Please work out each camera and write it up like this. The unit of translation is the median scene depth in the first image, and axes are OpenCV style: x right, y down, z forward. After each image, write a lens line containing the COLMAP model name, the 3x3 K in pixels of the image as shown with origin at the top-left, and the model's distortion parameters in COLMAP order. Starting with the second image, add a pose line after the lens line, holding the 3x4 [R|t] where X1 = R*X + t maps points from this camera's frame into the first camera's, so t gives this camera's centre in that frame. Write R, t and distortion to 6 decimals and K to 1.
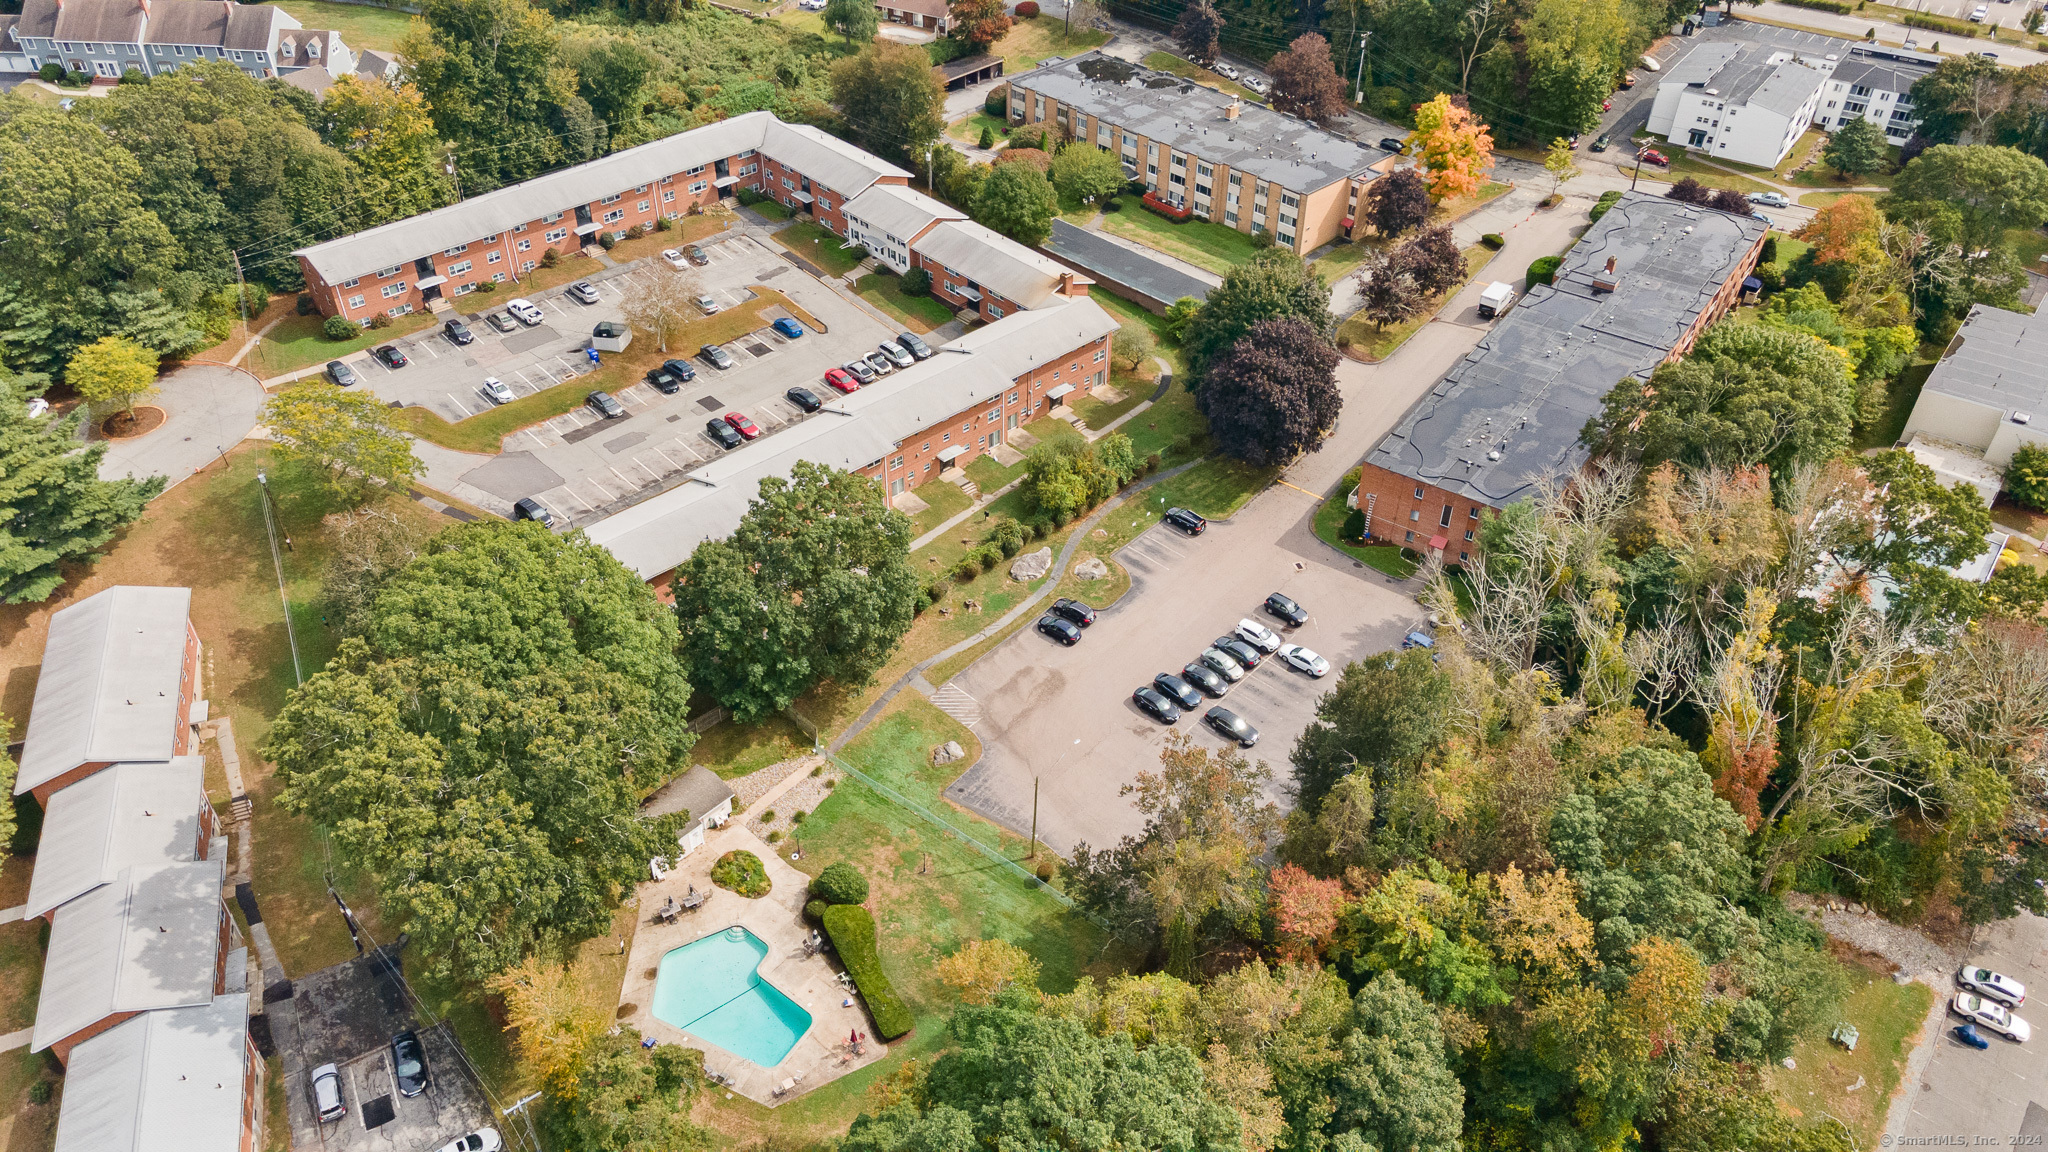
lens RADIAL K [[1542.2, 0, 1024.0], [0, 1542.2, 576.0], [0, 0, 1]] dist [0.042560, -0.000923]
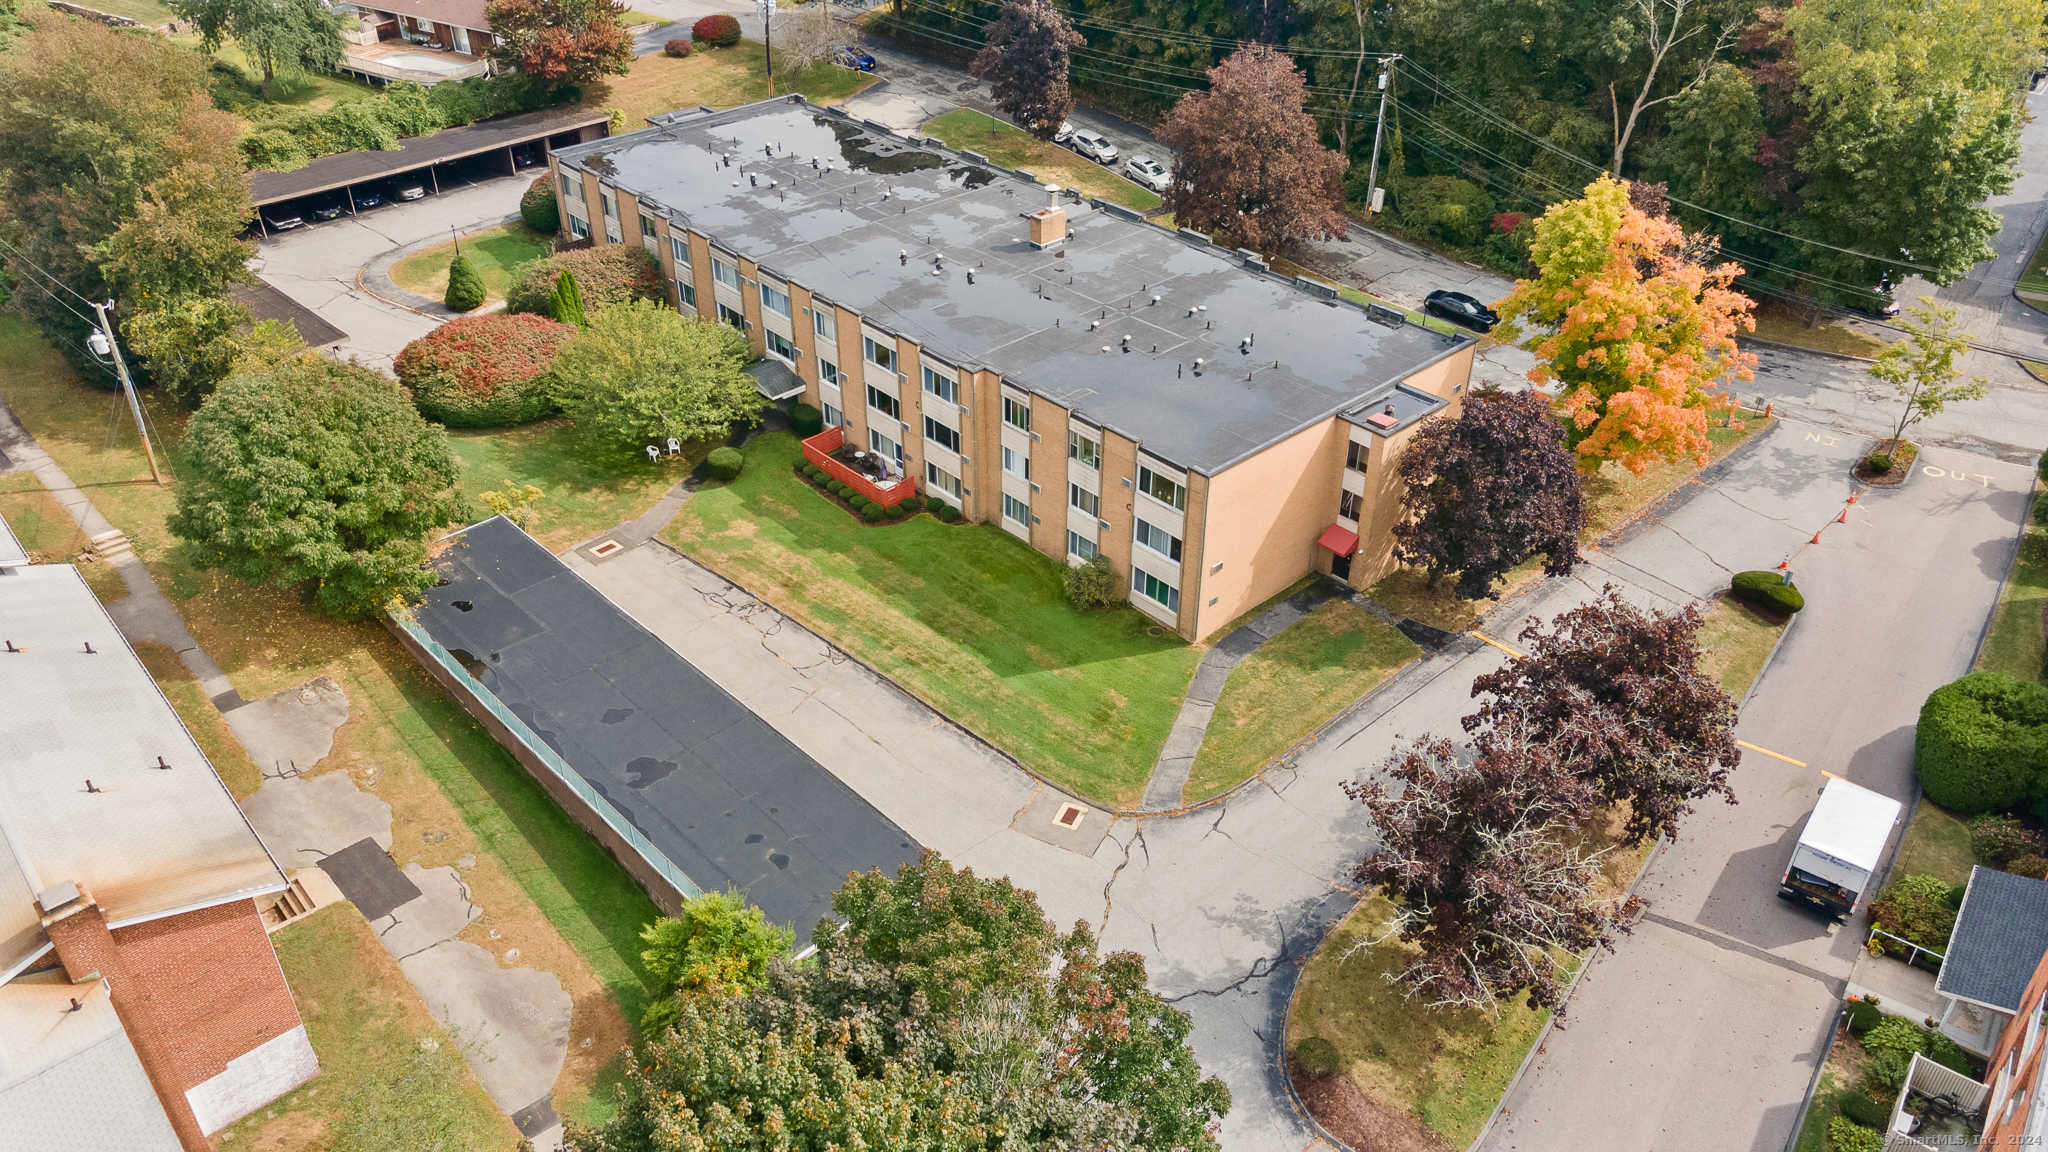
lens RADIAL K [[1498.9, 0, 1024.0], [0, 1498.9, 576.0], [0, 0, 1]] dist [0.048077, -0.000352]
pose [[0.999660, 0.008668, -0.024601, 0.141528], [-0.010386, 0.997453, -0.070563, -0.188448], [0.023926, 0.070794, 0.997204, 0.639992]]
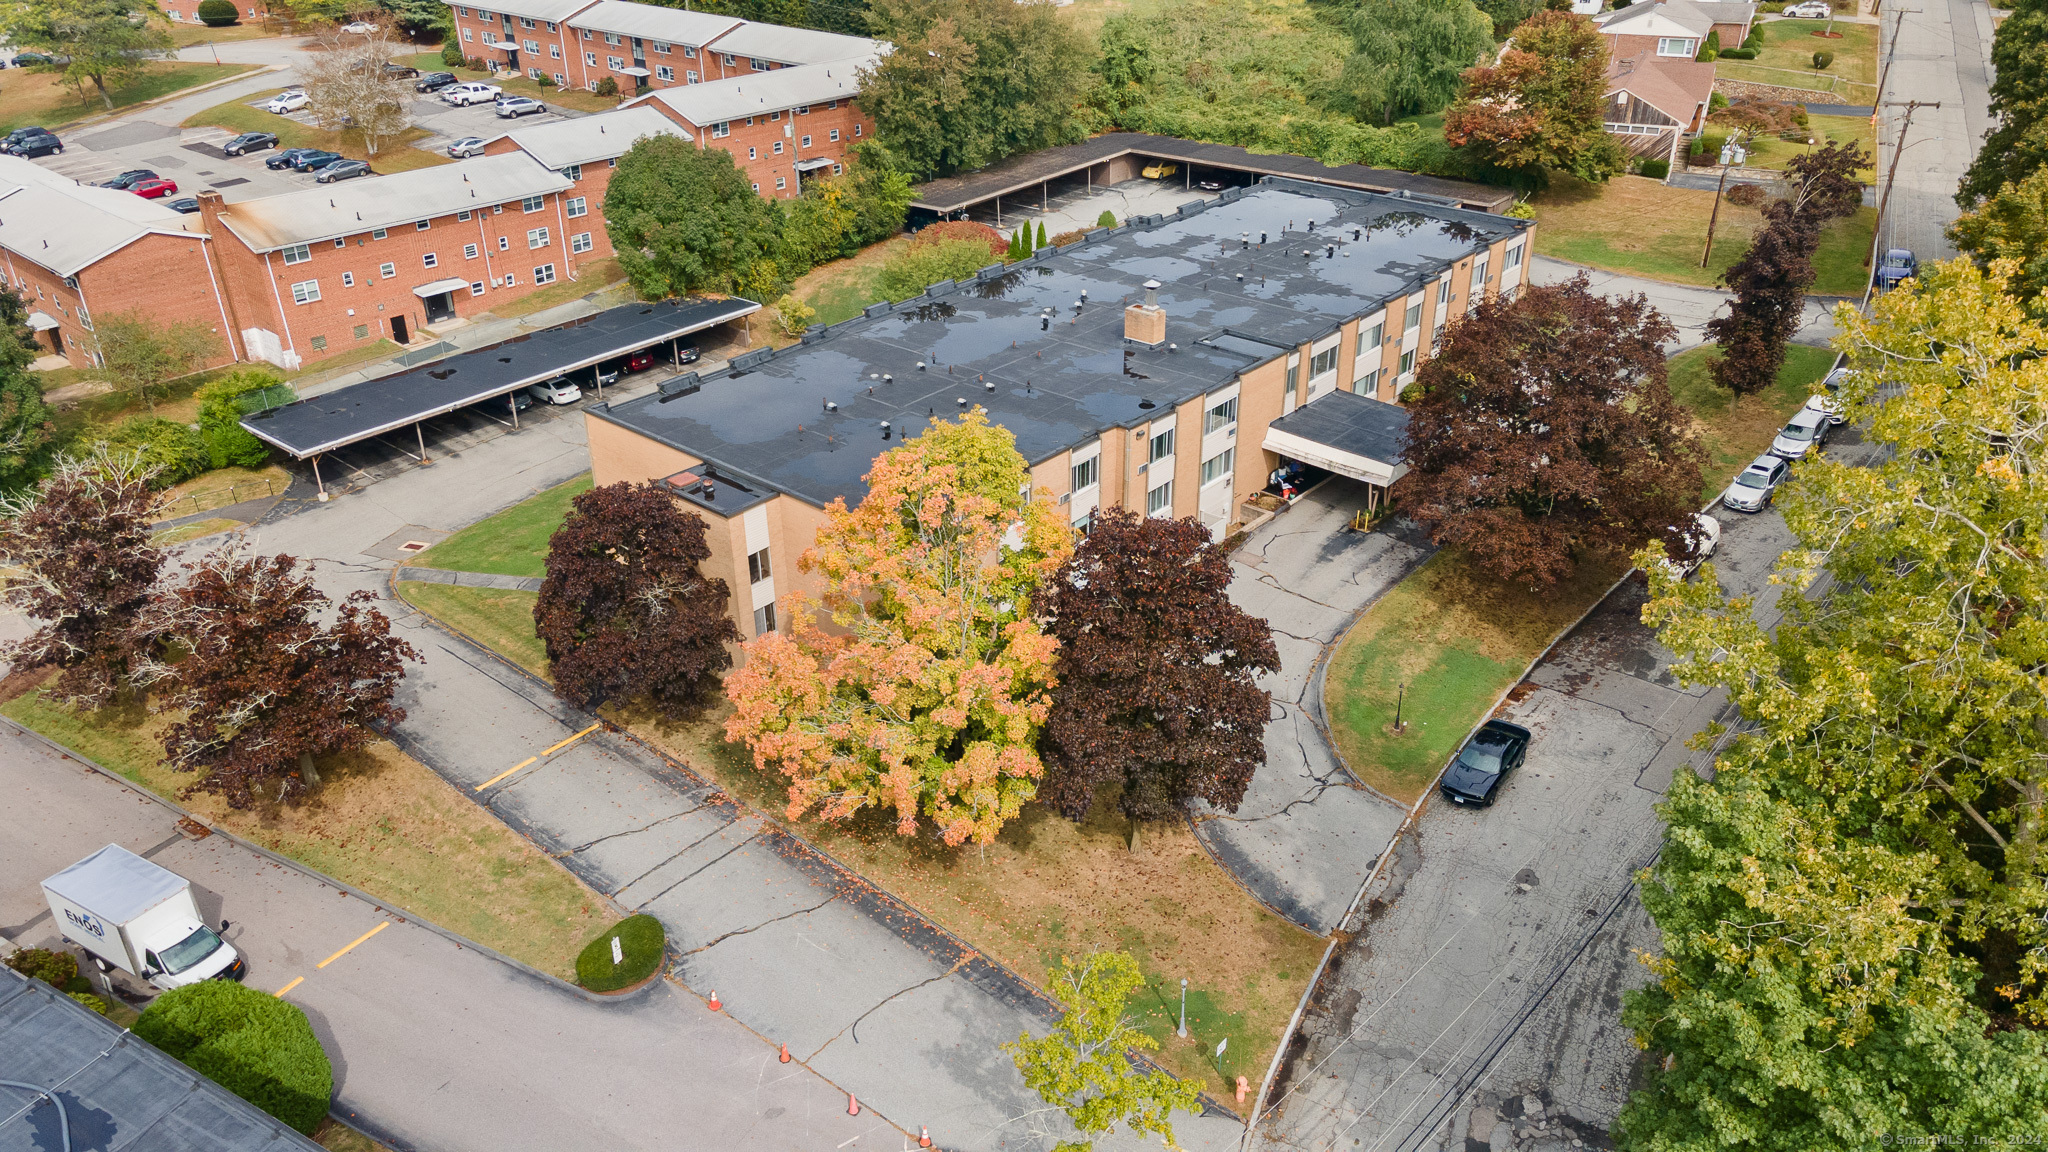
lens RADIAL K [[1498.9, 0, 1024.0], [0, 1498.9, 576.0], [0, 0, 1]] dist [0.048077, -0.000352]
pose [[0.092841, 0.466209, -0.879789, 0.469709], [-0.604546, 0.728484, 0.322235, -0.359373], [0.791141, 0.501957, 0.349478, 0.907777]]
